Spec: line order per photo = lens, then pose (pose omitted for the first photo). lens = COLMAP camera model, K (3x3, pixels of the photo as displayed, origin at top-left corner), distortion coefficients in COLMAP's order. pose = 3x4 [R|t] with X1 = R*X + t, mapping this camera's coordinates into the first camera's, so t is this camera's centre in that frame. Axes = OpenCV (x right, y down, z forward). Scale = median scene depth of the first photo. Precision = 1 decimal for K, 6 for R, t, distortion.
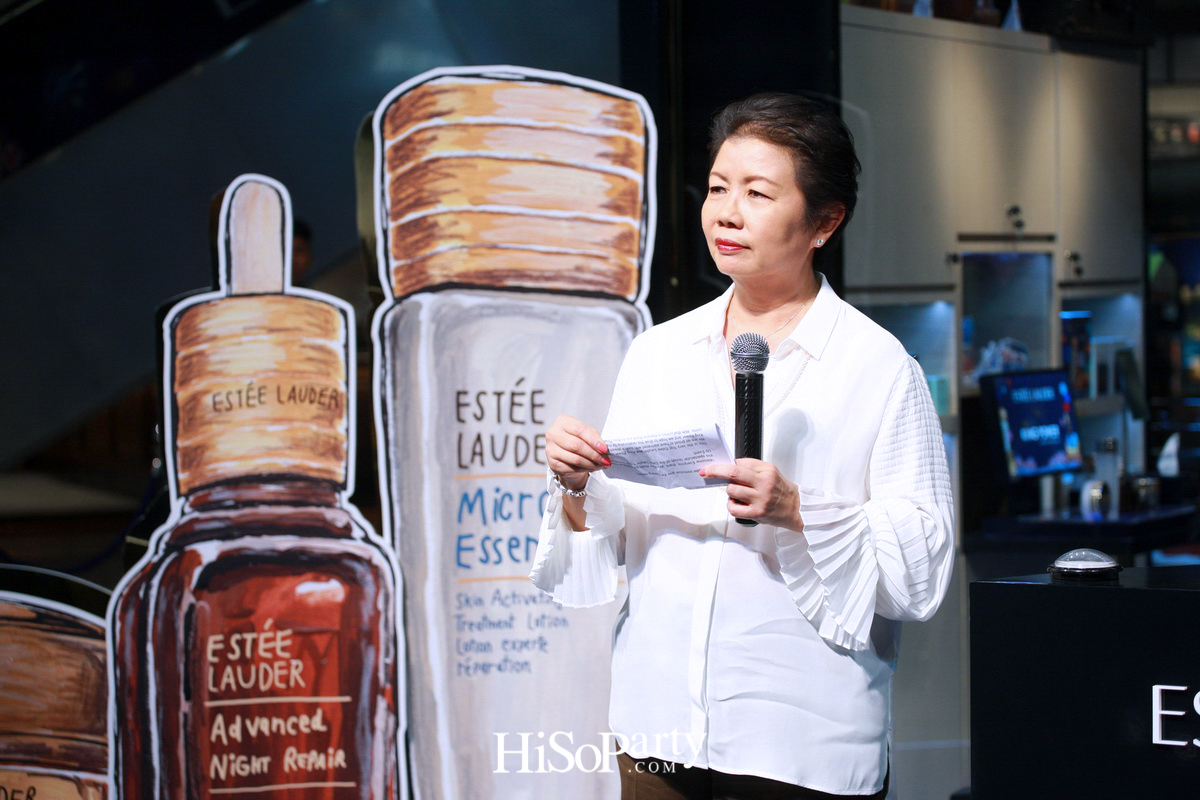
lens RADIAL K [[2944.7, 0, 601.0], [0, 2944.7, 401.0], [0, 0, 1]] dist [-0.129592, 0.000000]
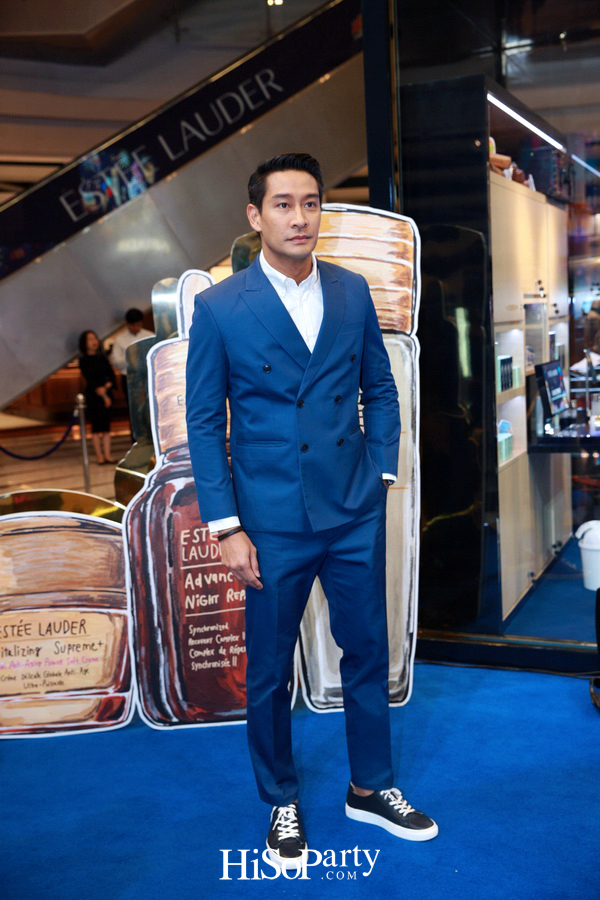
lens RADIAL K [[1015.3, 0, 298.1], [0, 1015.3, 453.2], [0, 0, 1]] dist [0.024719, 0.000000]
pose [[0.992581, -0.049970, 0.110838, -0.129543], [0.040480, 0.995449, 0.086275, -0.017832], [-0.114645, -0.081148, 0.990087, 0.381552]]
